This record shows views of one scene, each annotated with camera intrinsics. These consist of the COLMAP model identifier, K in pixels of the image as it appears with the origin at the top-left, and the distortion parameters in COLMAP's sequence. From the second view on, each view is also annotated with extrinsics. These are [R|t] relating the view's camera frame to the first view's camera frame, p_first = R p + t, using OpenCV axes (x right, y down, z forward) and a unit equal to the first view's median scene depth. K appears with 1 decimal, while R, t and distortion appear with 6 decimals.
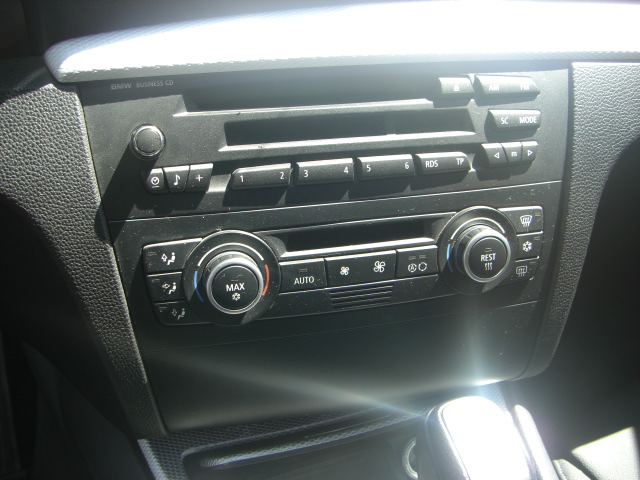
lens RADIAL K [[708.4, 0, 320.0], [0, 708.4, 240.0], [0, 0, 1]] dist [-0.128149, 0.036260]
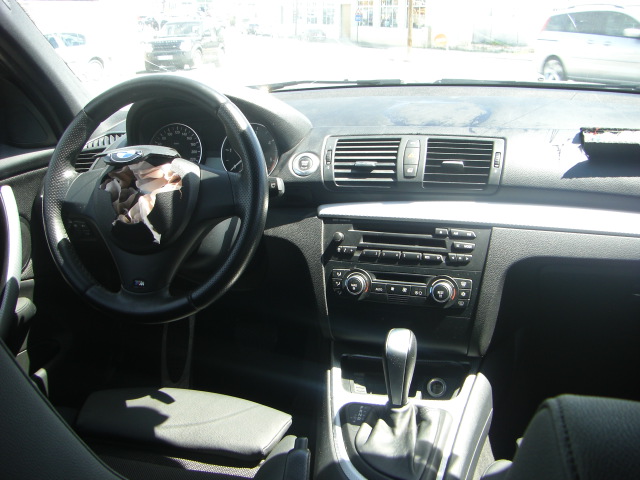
lens RADIAL K [[708.4, 0, 320.0], [0, 708.4, 240.0], [0, 0, 1]] dist [-0.128149, 0.036260]
pose [[0.820712, 0.117610, -0.559106, 1.368580], [-0.211415, 0.971637, -0.105949, 0.215335], [0.530788, 0.205157, 0.822299, -1.572960]]
